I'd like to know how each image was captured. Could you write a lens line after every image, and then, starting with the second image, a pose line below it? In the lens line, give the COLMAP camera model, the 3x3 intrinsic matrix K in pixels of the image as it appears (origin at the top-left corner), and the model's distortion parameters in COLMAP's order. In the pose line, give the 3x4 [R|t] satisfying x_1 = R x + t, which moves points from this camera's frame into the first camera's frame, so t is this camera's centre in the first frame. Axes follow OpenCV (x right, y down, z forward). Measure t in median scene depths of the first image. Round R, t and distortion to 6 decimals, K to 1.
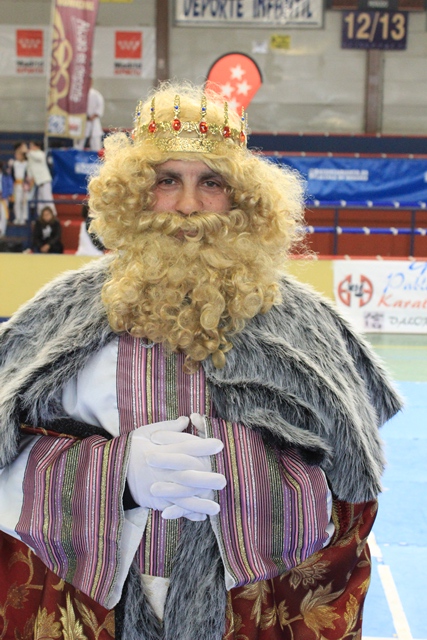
lens RADIAL K [[942.7, 0, 213.5], [0, 942.7, 320.0], [0, 0, 1]] dist [-0.017211, 0.018974]
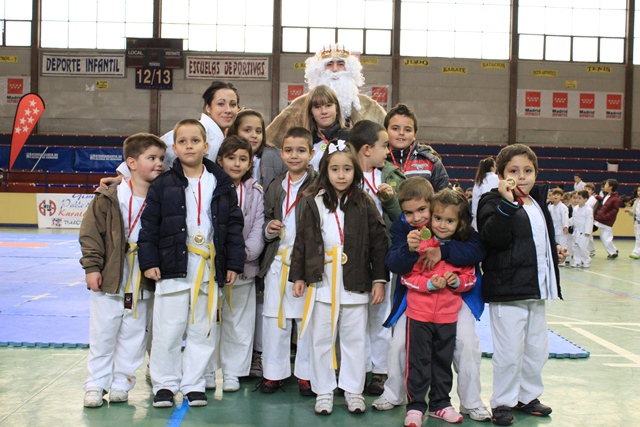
lens RADIAL K [[801.5, 0, 320.0], [0, 801.5, 213.5], [0, 0, 1]] dist [-0.064065, 0.060395]
pose [[0.999138, 0.001389, 0.041478, 0.423730], [0.003120, 0.994095, -0.108466, 0.108401], [-0.041383, 0.108502, 0.993234, -0.478129]]
